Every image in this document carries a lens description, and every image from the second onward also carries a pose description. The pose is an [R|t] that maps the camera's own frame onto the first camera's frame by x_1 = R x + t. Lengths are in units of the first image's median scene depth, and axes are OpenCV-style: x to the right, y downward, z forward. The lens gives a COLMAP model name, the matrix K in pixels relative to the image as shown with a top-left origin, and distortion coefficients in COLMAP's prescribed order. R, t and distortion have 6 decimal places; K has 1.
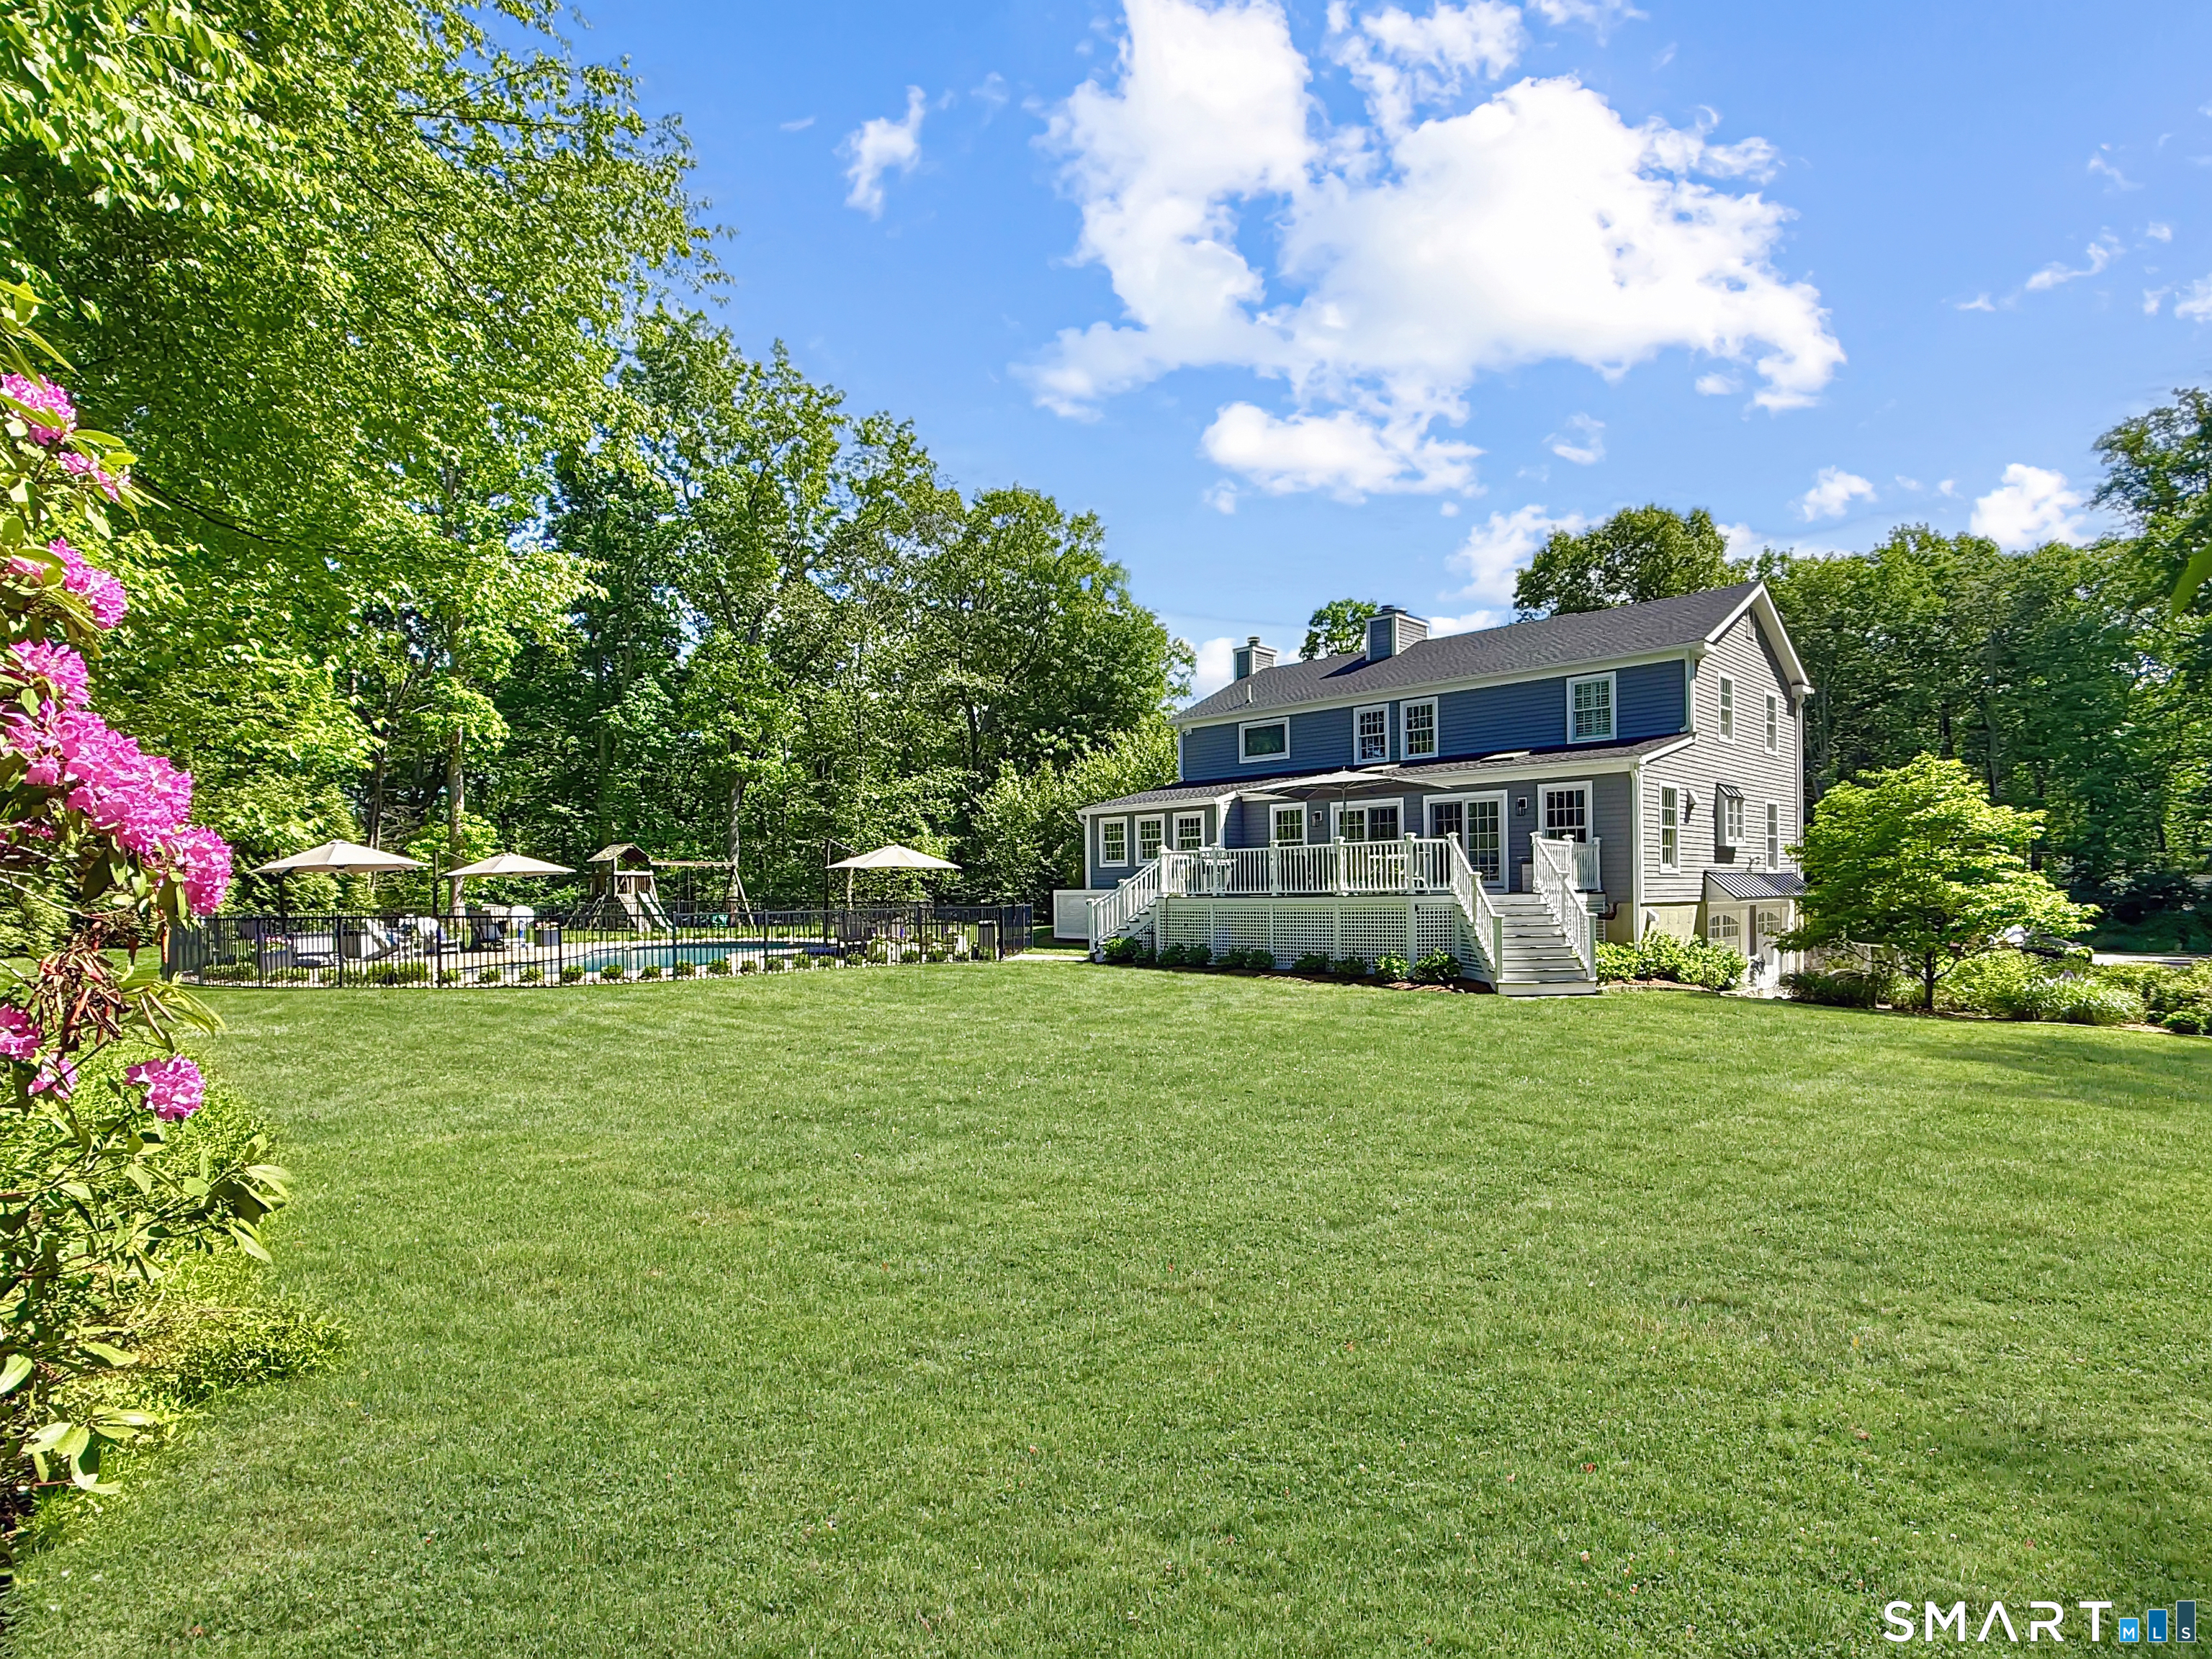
lens RADIAL K [[1120.2, 0, 1102.1], [0, 1120.2, 911.6], [0, 0, 1]] dist [0.000958, 0.000255]
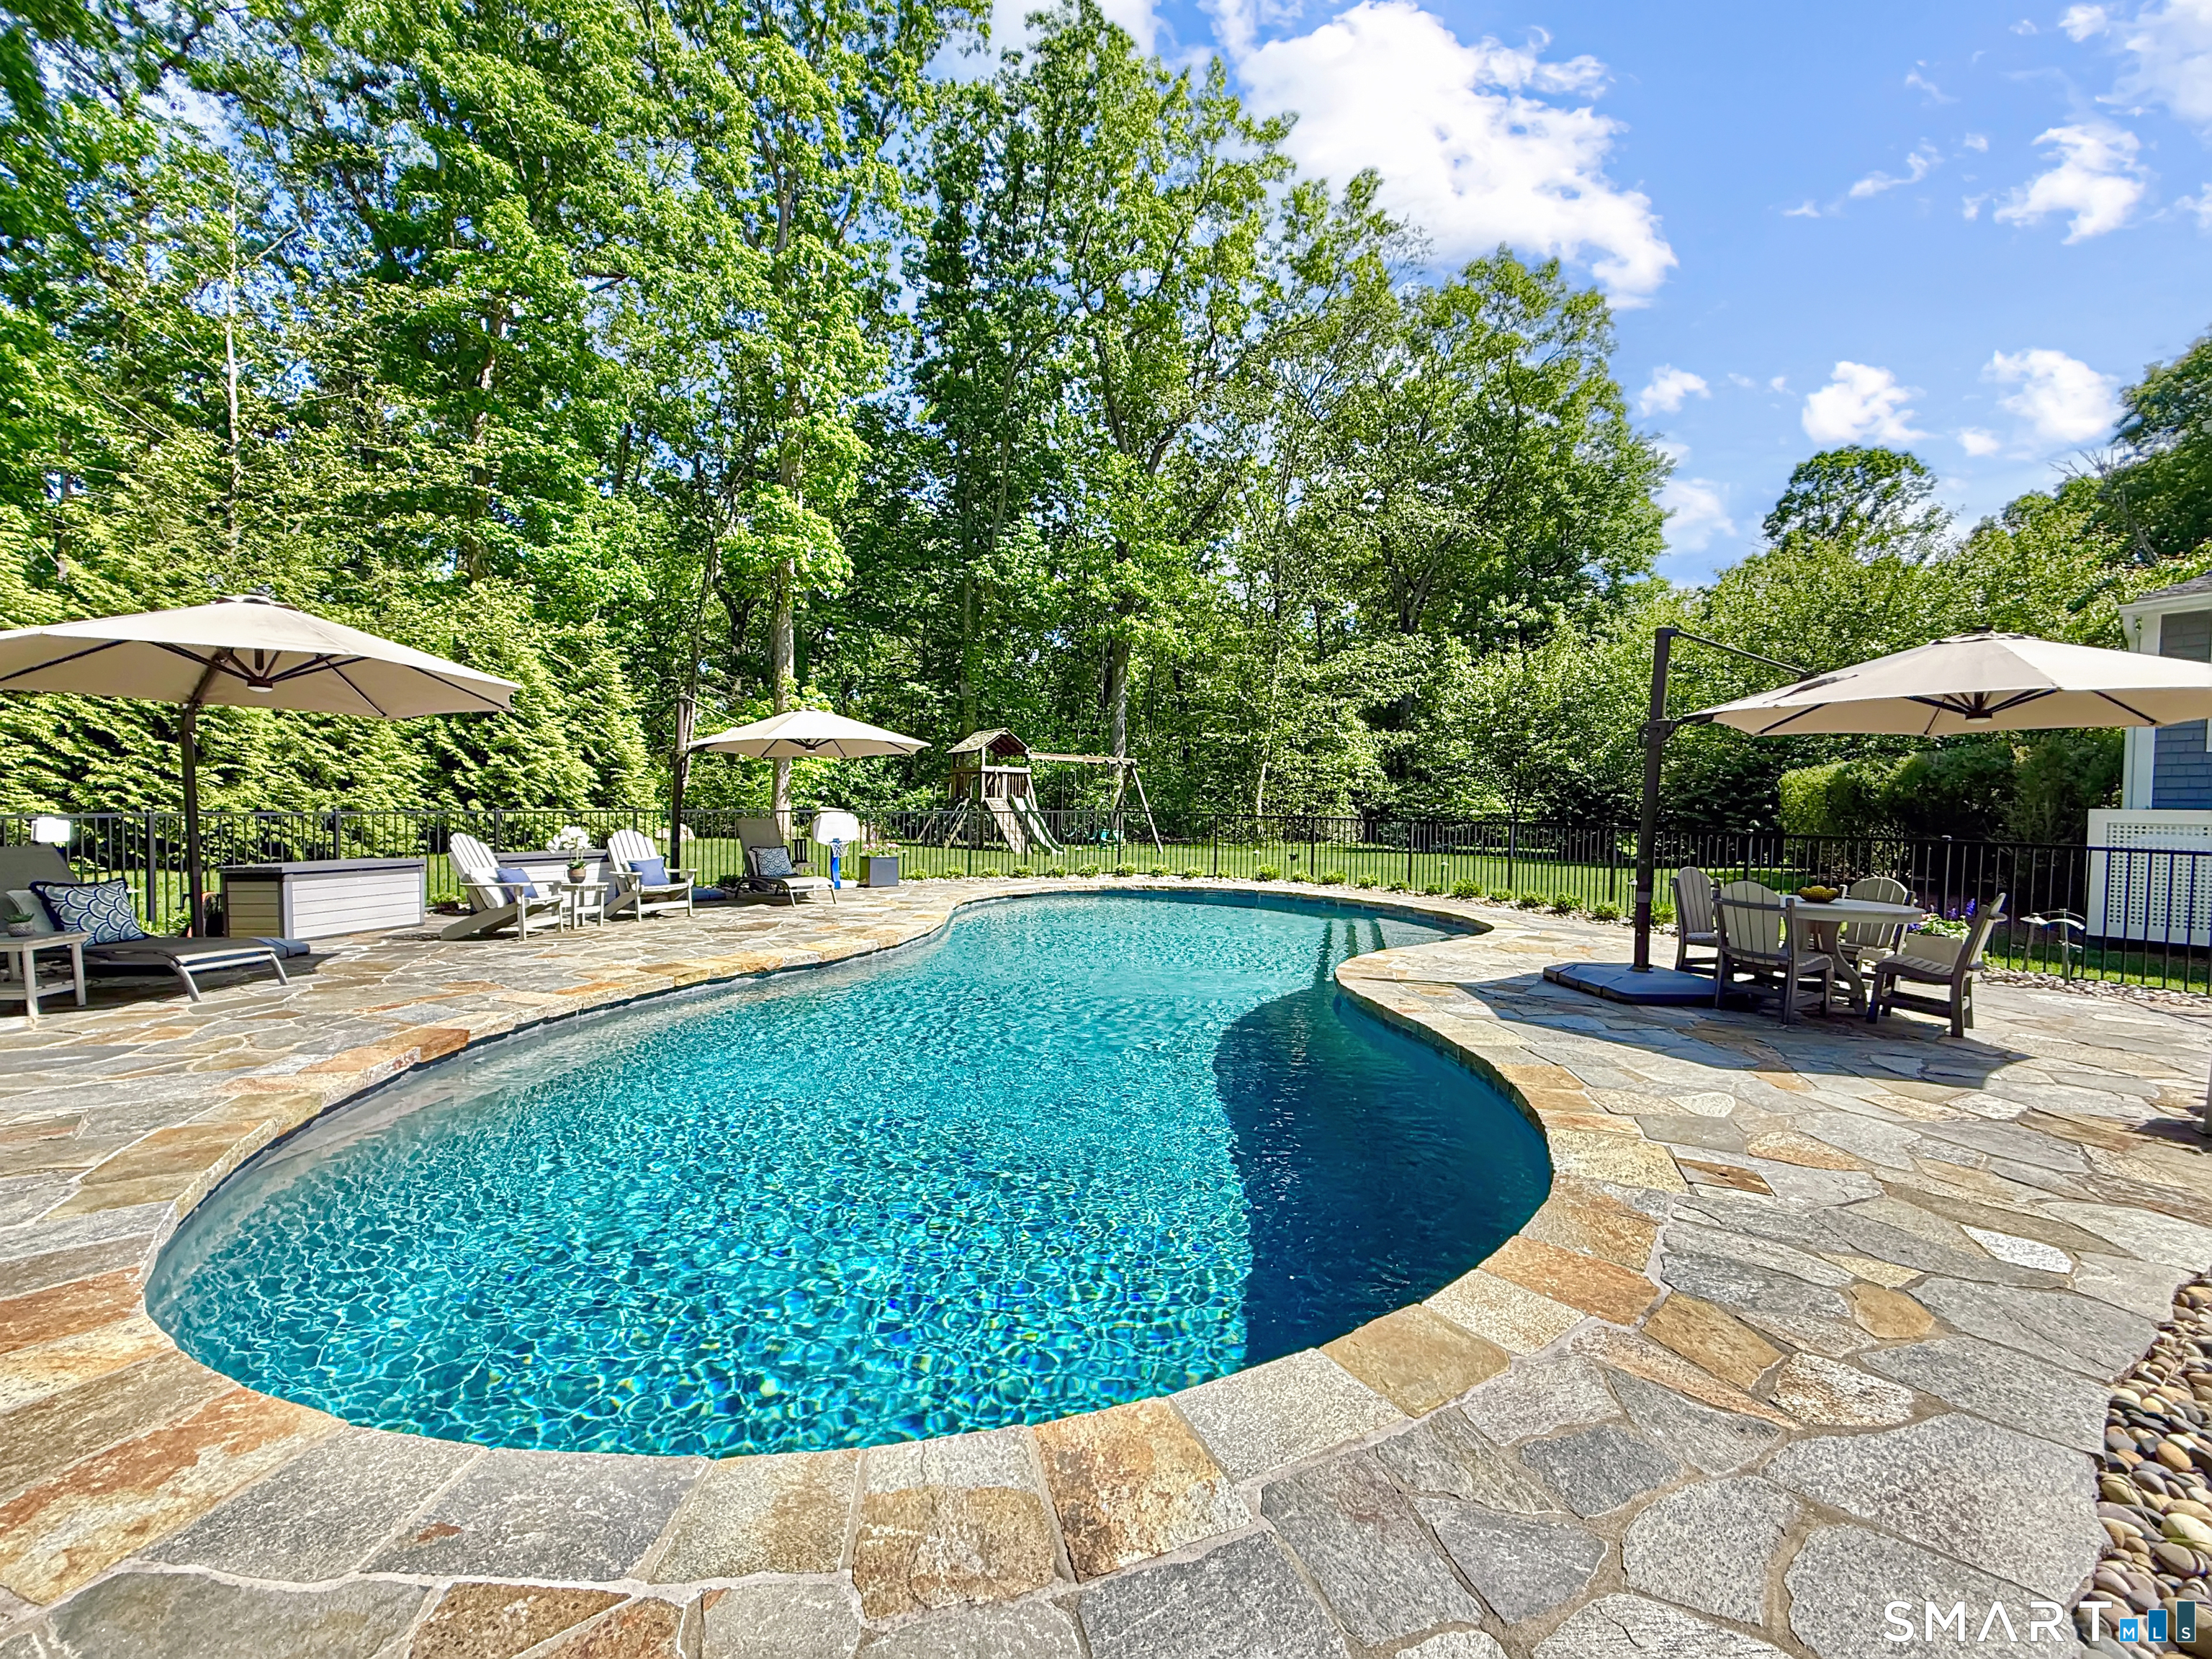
lens RADIAL K [[948.2, 0, 1106.0], [0, 948.2, 829.5], [0, 0, 1]] dist [-0.000777, -0.000091]
pose [[0.966325, 0.031656, -0.255368, -0.201604], [-0.030048, 0.999496, 0.010198, -0.003823], [0.255563, -0.002182, 0.966790, 0.432874]]
